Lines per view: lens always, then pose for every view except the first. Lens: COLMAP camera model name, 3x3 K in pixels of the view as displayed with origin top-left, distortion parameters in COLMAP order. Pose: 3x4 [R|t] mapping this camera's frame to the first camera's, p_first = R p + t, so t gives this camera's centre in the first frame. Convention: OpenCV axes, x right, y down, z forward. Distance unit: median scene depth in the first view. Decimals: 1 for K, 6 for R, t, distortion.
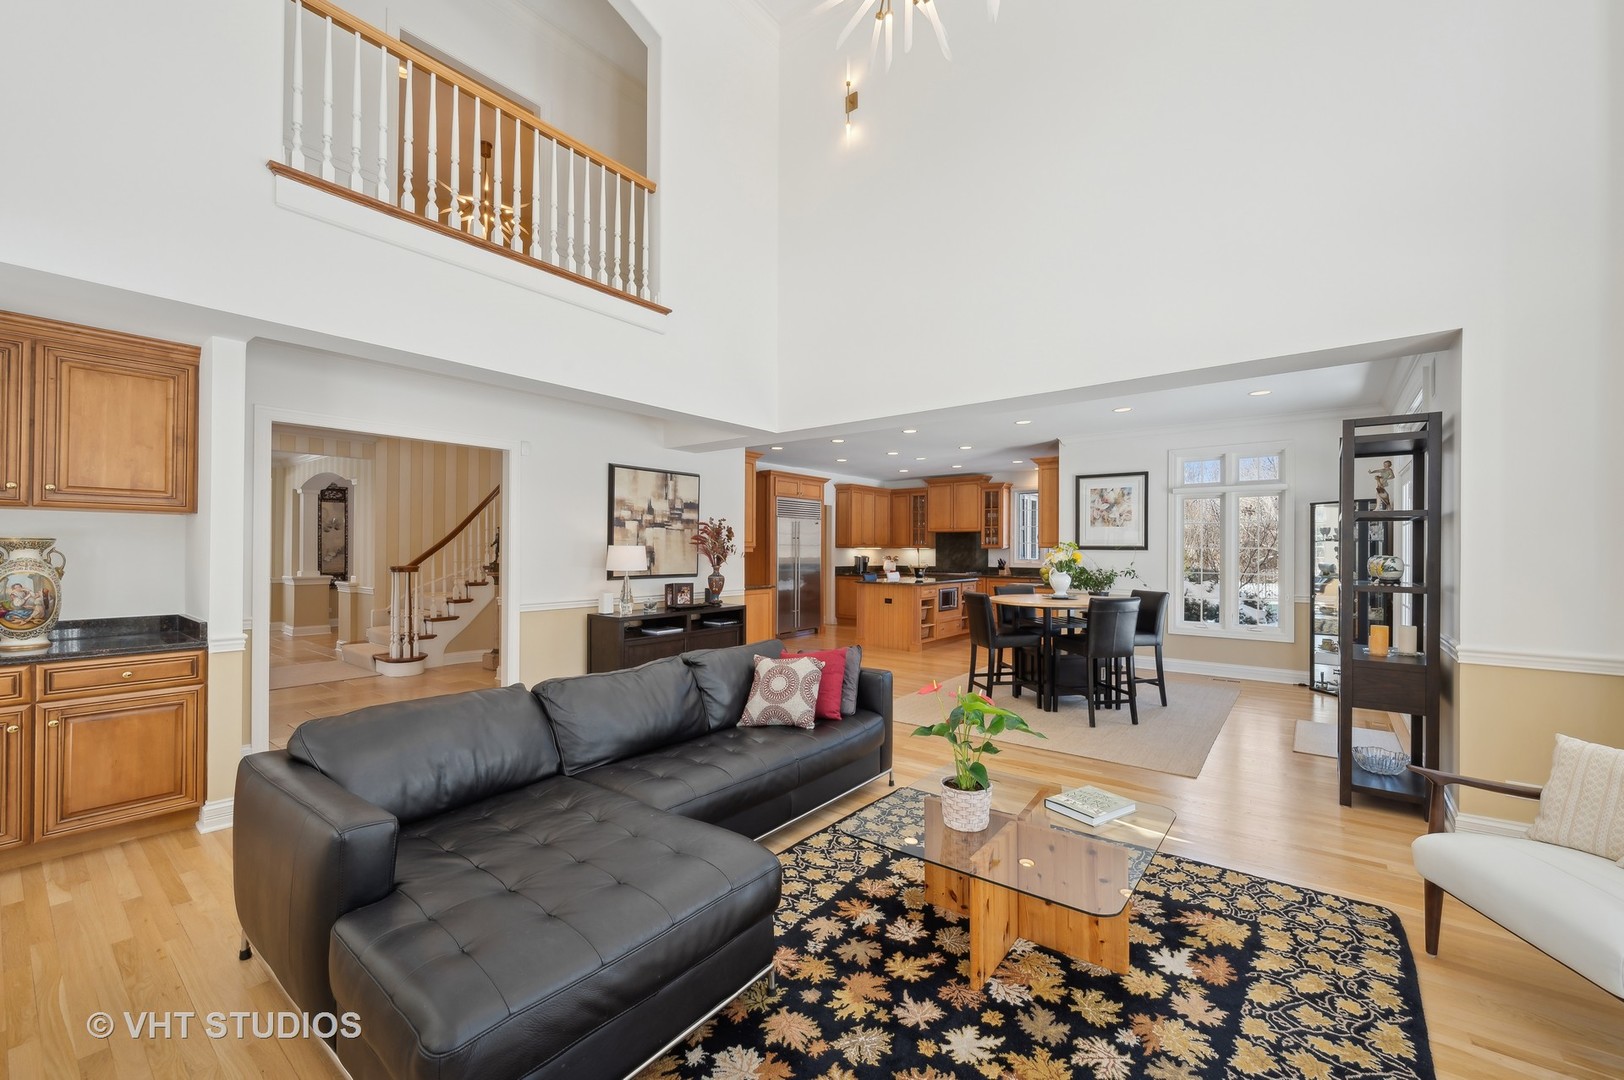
lens RADIAL K [[650.2, 0, 814.4], [0, 650.2, 546.3], [0, 0, 1]] dist [0.003298, 0.000205]
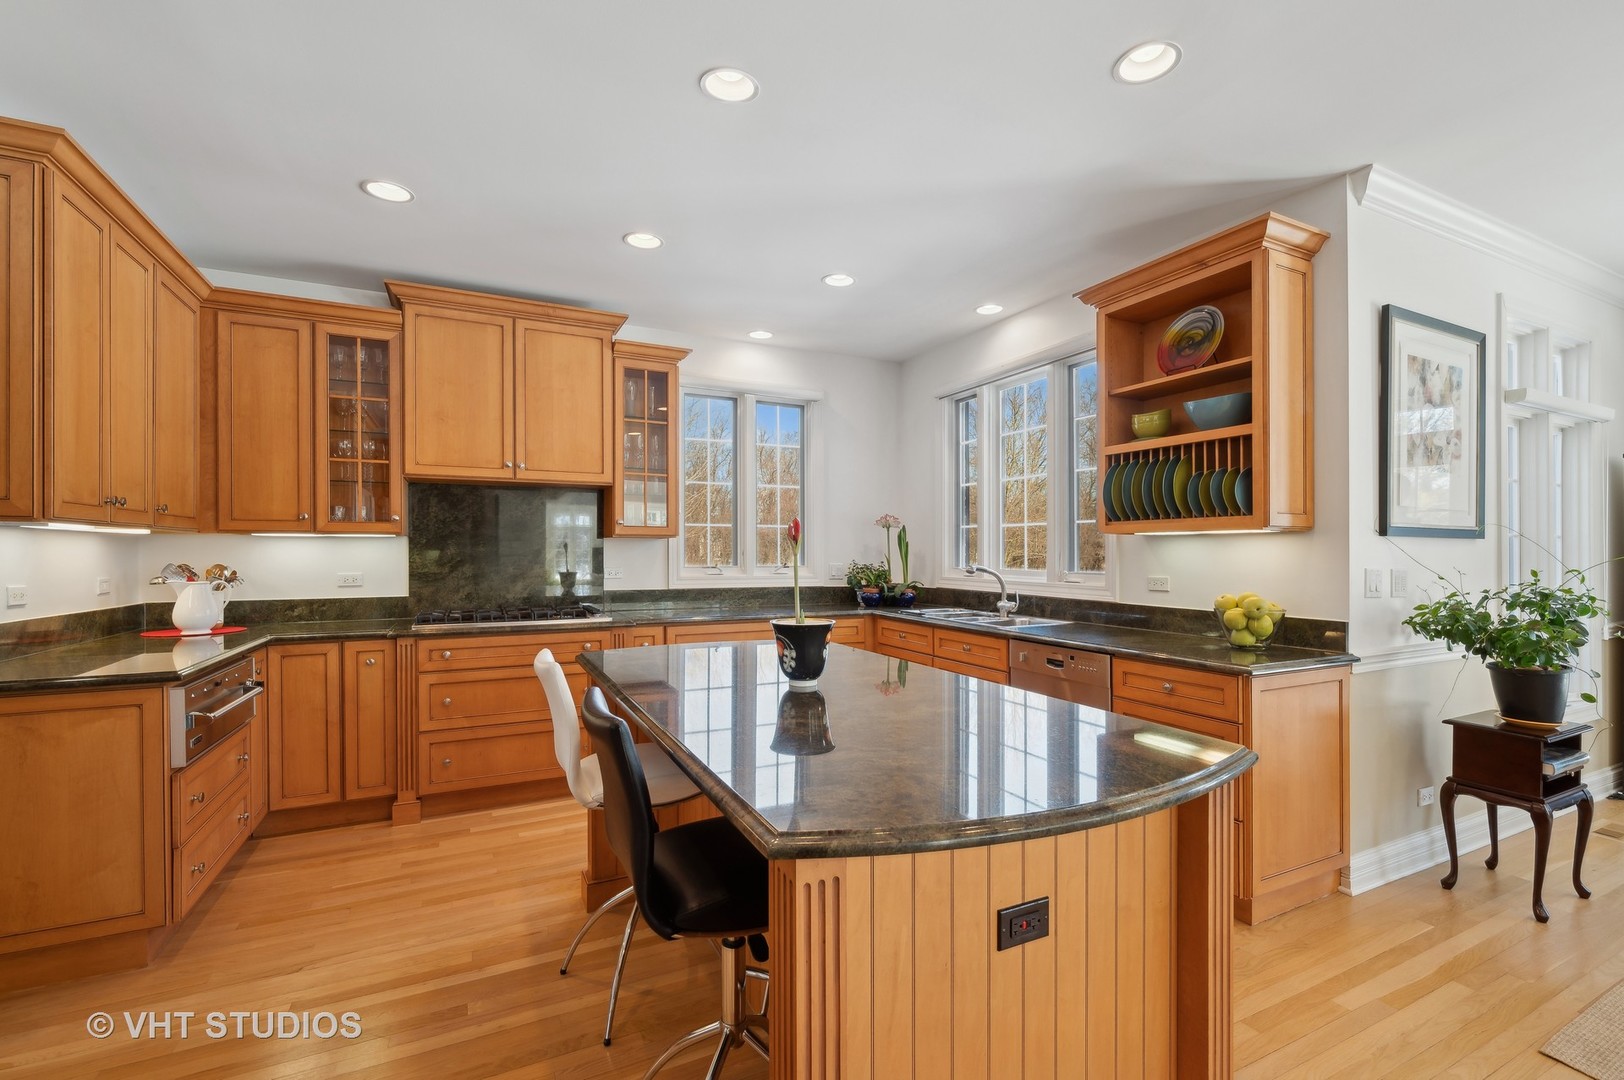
lens RADIAL K [[698.3, 0, 814.0], [0, 698.3, 549.8], [0, 0, 1]] dist [0.002094, -0.000055]
pose [[0.432780, 0.001028, 0.901499, -0.018479], [-0.005001, 0.999987, 0.001260, 0.008481], [-0.901486, -0.005054, 0.432779, 0.716464]]
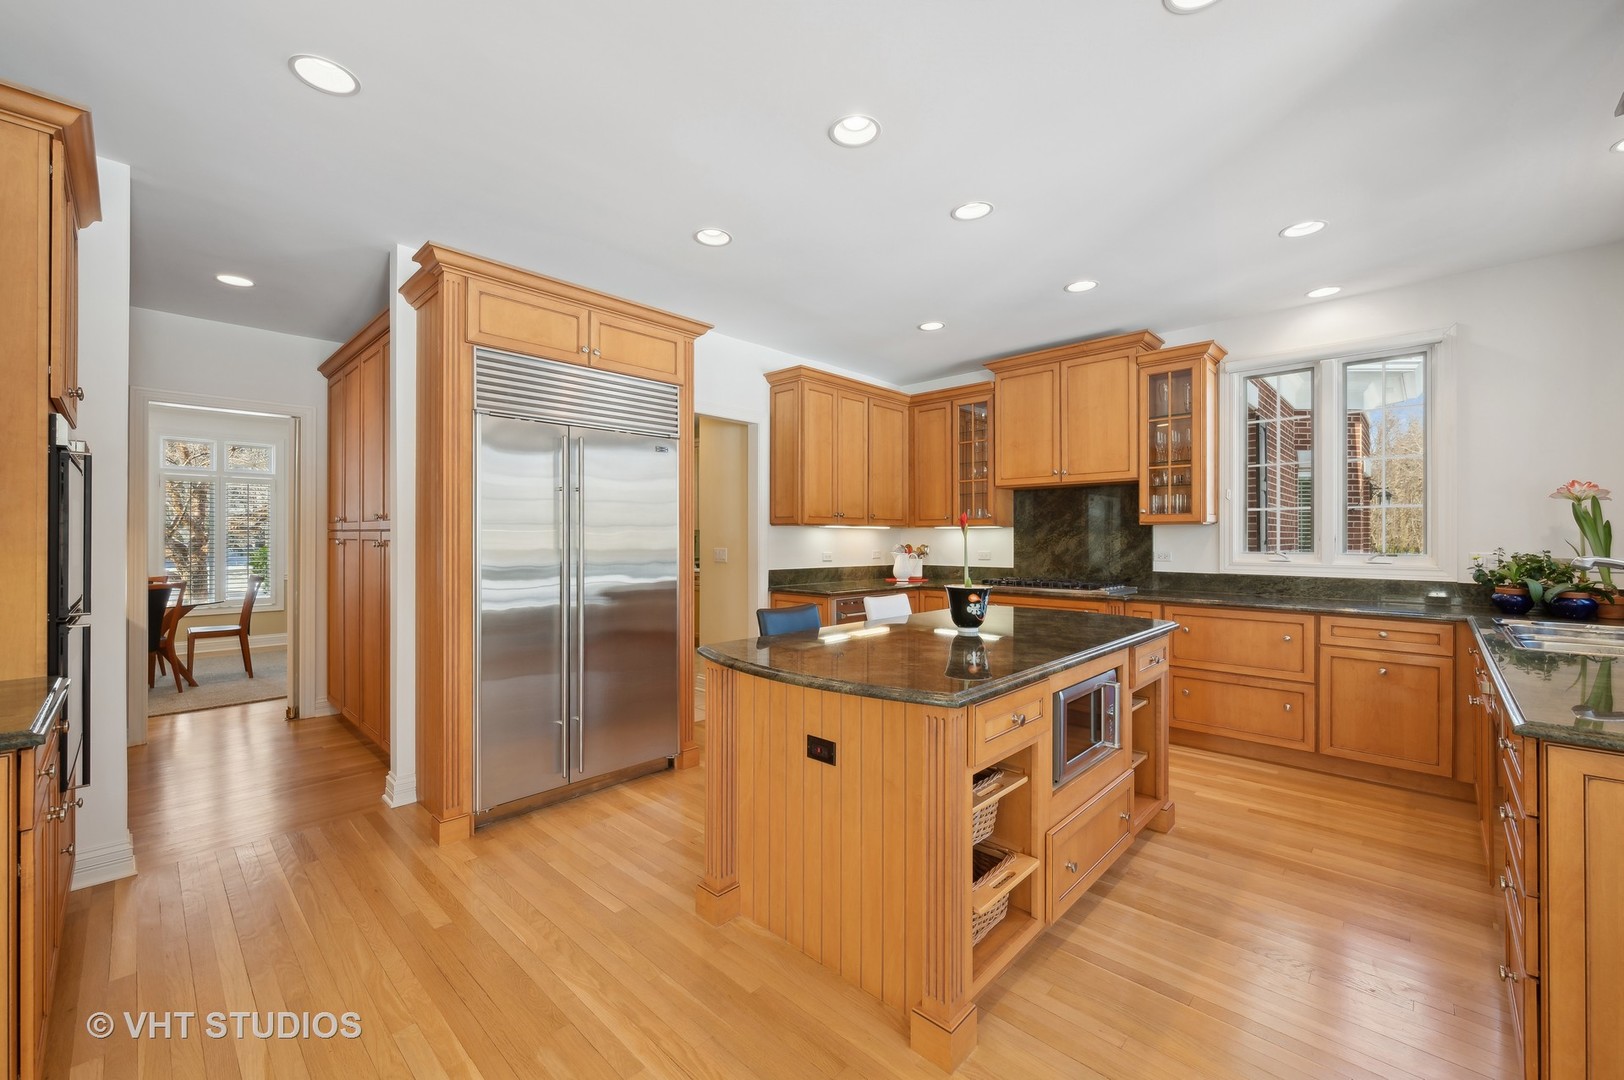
lens RADIAL K [[650.2, 0, 817.3], [0, 650.2, 539.4], [0, 0, 1]] dist [0.003298, 0.000205]
pose [[0.996144, -0.002281, -0.087707, 0.097064], [0.002872, 0.999974, 0.006614, 0.008424], [0.087690, -0.006840, 0.996124, 0.572503]]
